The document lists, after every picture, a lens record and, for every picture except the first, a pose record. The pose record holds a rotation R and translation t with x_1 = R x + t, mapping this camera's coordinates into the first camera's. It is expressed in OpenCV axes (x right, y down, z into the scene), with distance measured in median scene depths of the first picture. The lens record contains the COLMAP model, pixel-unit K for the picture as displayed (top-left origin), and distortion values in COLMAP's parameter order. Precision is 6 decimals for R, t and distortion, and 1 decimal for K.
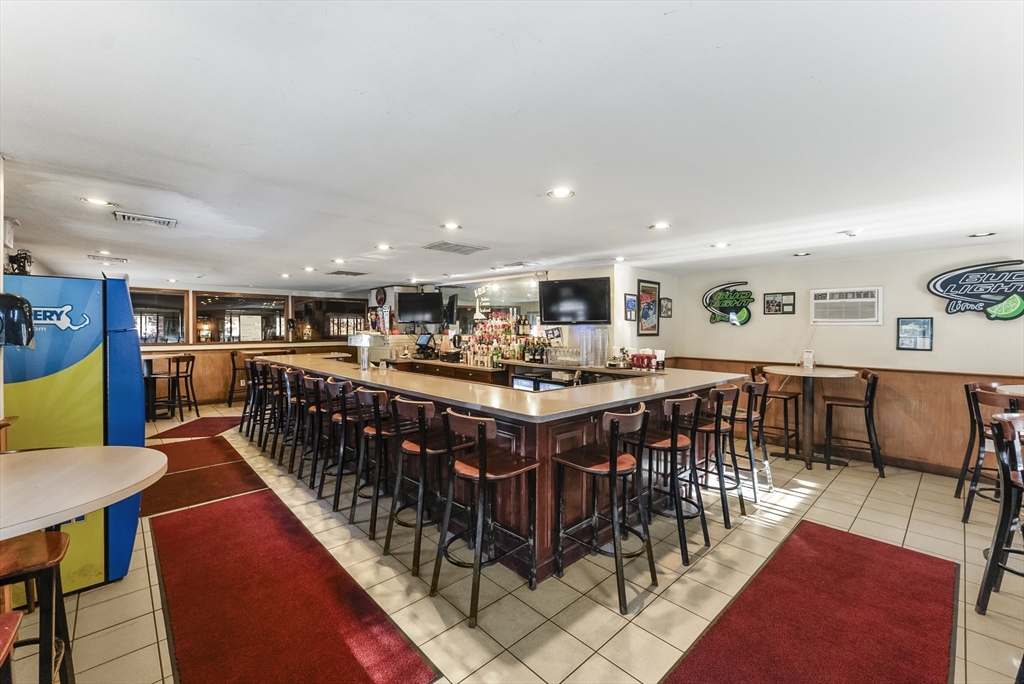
lens RADIAL K [[422.9, 0, 510.5], [0, 422.9, 328.2], [0, 0, 1]] dist [-0.000248, -0.000061]
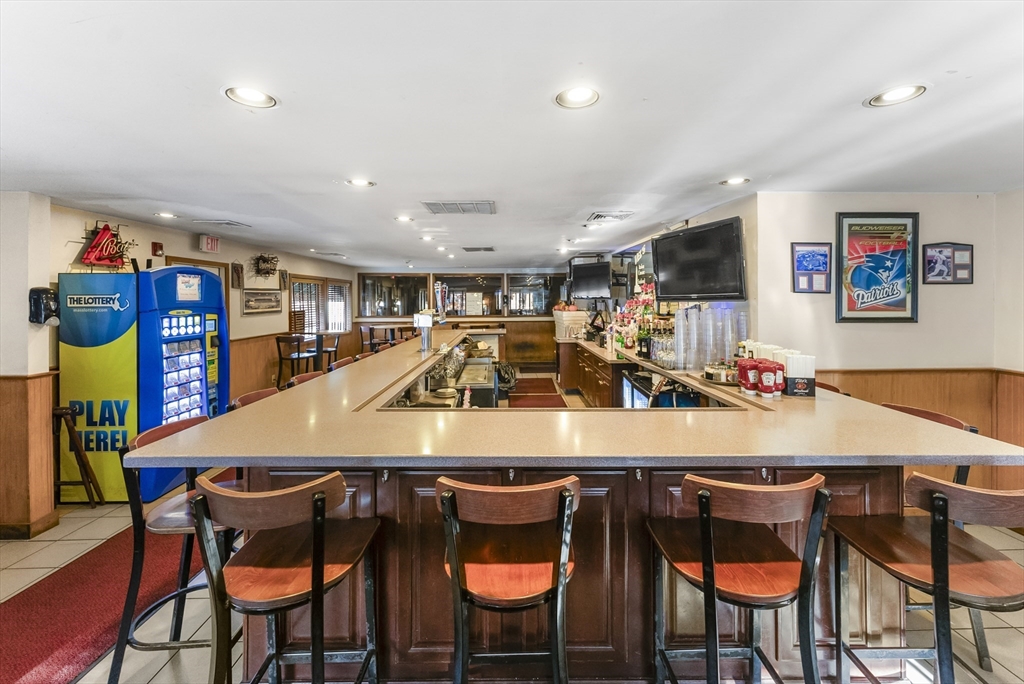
lens RADIAL K [[415.8, 0, 514.7], [0, 415.8, 299.0], [0, 0, 1]] dist [-0.001735, -0.000237]
pose [[0.746430, -0.006709, -0.665430, 0.353326], [0.004976, 0.999977, -0.004500, -0.009541], [0.665446, 0.000048, 0.746446, 0.364289]]
